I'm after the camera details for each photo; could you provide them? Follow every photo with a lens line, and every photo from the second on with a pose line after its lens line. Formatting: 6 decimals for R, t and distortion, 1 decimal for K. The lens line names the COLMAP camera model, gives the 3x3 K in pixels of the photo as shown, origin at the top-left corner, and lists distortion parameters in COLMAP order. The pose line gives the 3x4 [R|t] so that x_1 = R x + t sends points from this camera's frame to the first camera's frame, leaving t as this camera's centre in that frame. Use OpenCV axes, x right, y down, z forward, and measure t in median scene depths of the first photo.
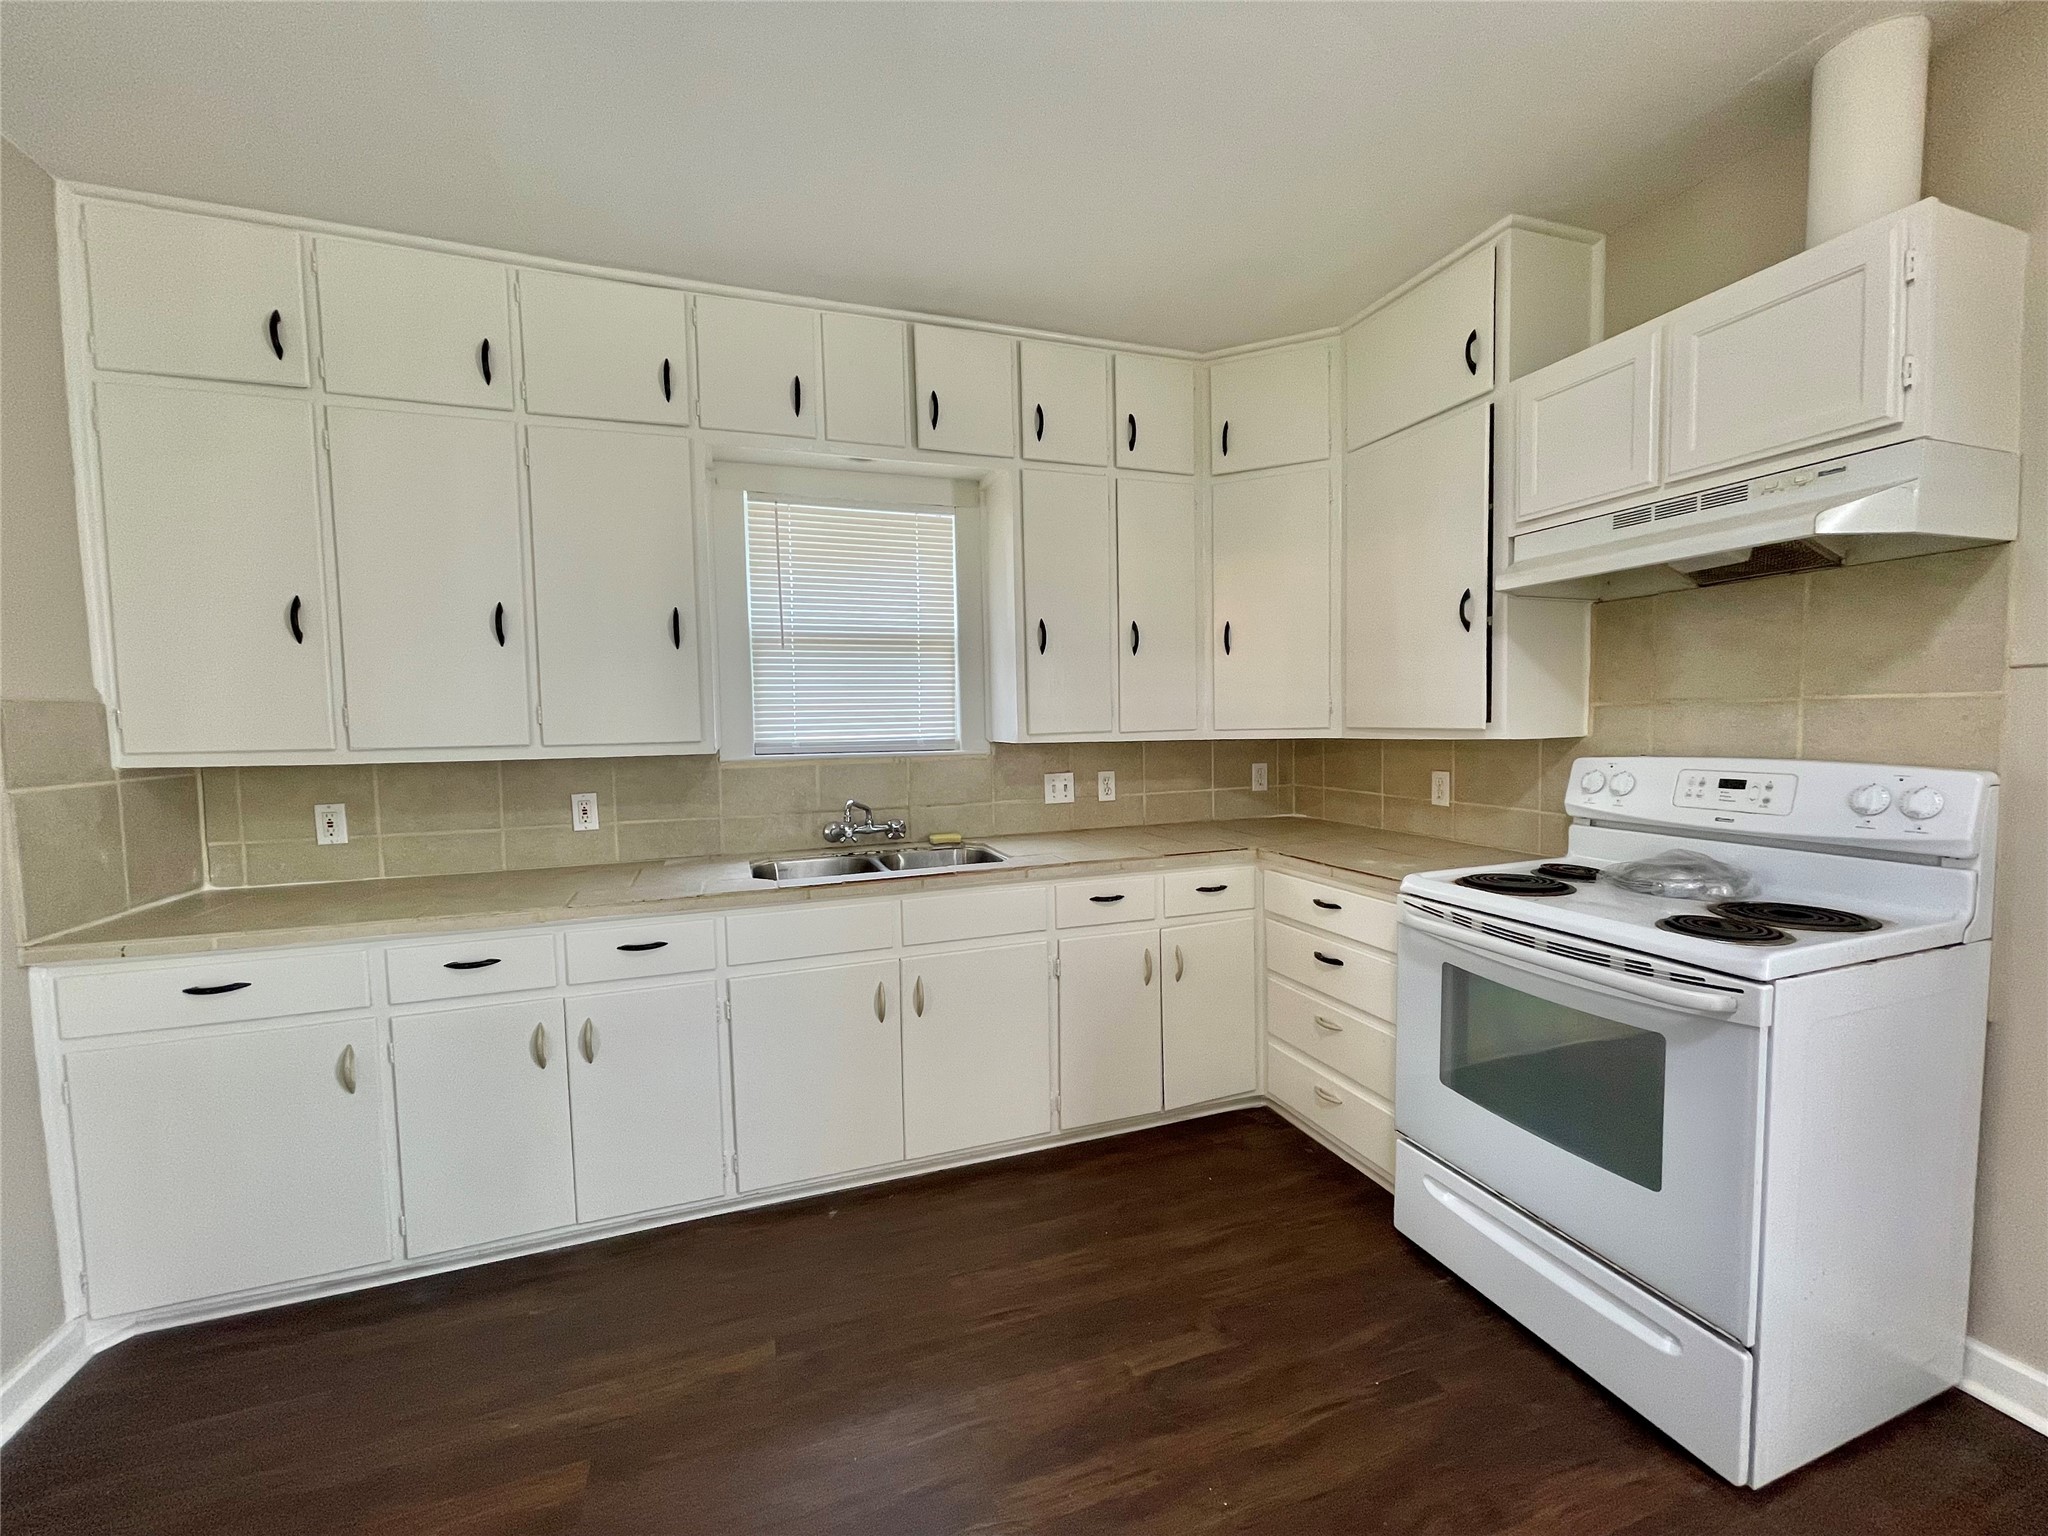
lens RADIAL K [[830.2, 0, 1024.0], [0, 830.2, 768.0], [0, 0, 1]] dist [-0.001810, 0.002149]
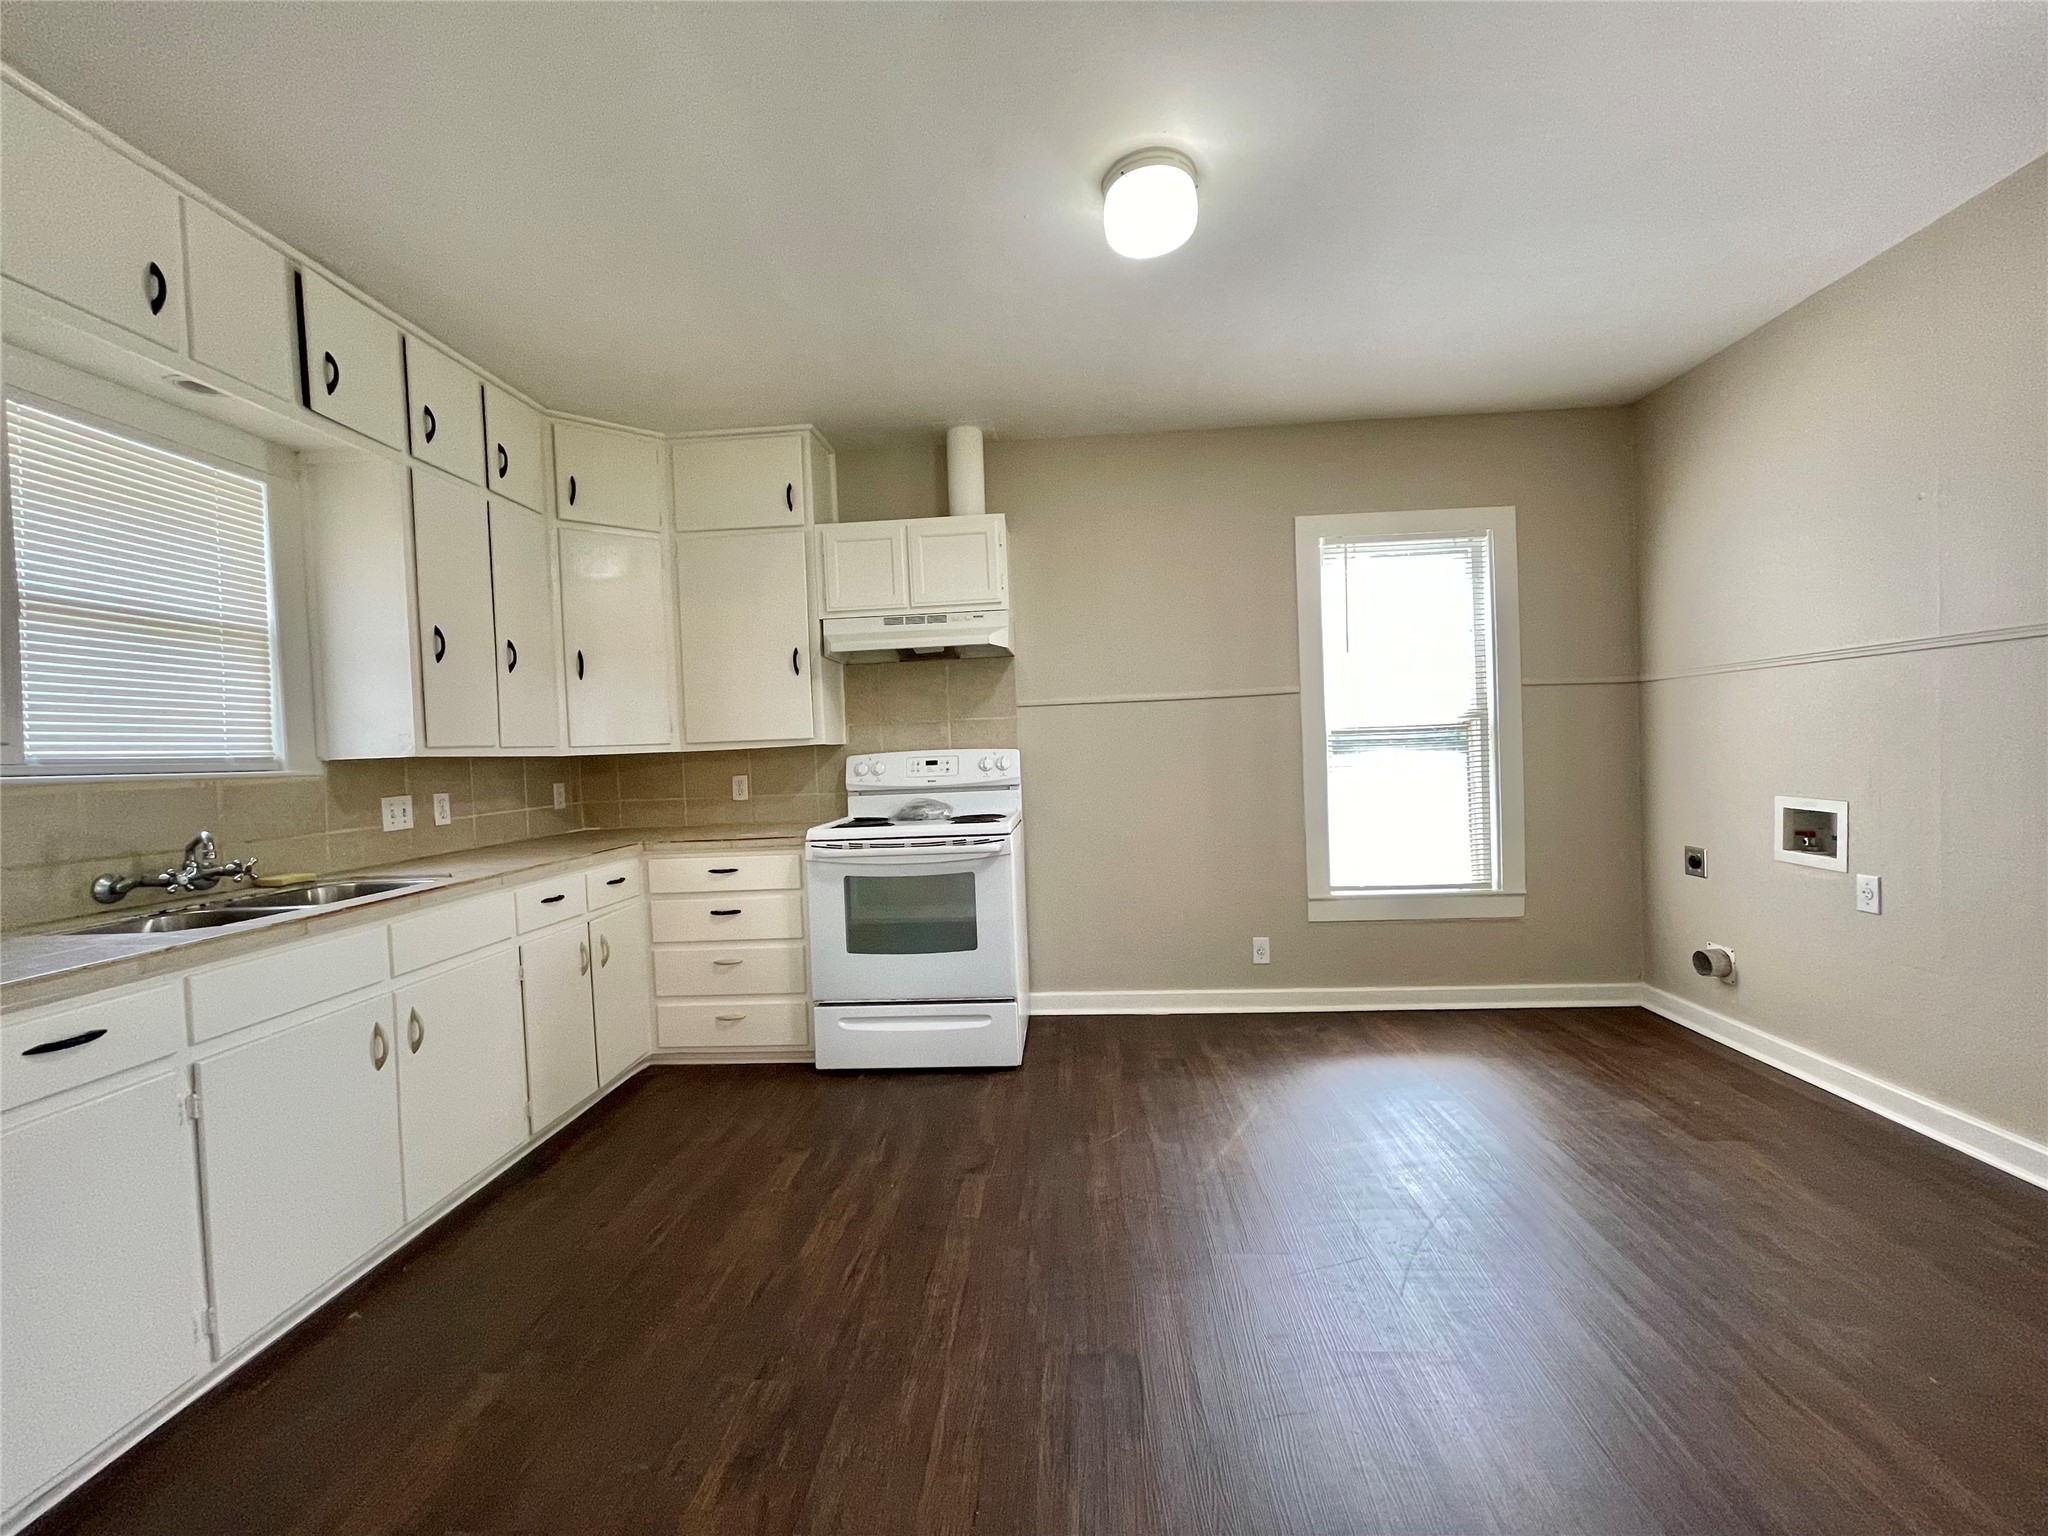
lens RADIAL K [[830.2, 0, 1024.0], [0, 830.2, 768.0], [0, 0, 1]] dist [-0.001810, 0.002149]
pose [[0.393848, -0.017620, 0.919007, -0.707970], [0.086930, 0.996049, -0.018158, 0.070252], [-0.915056, 0.087041, 0.393824, 0.025180]]
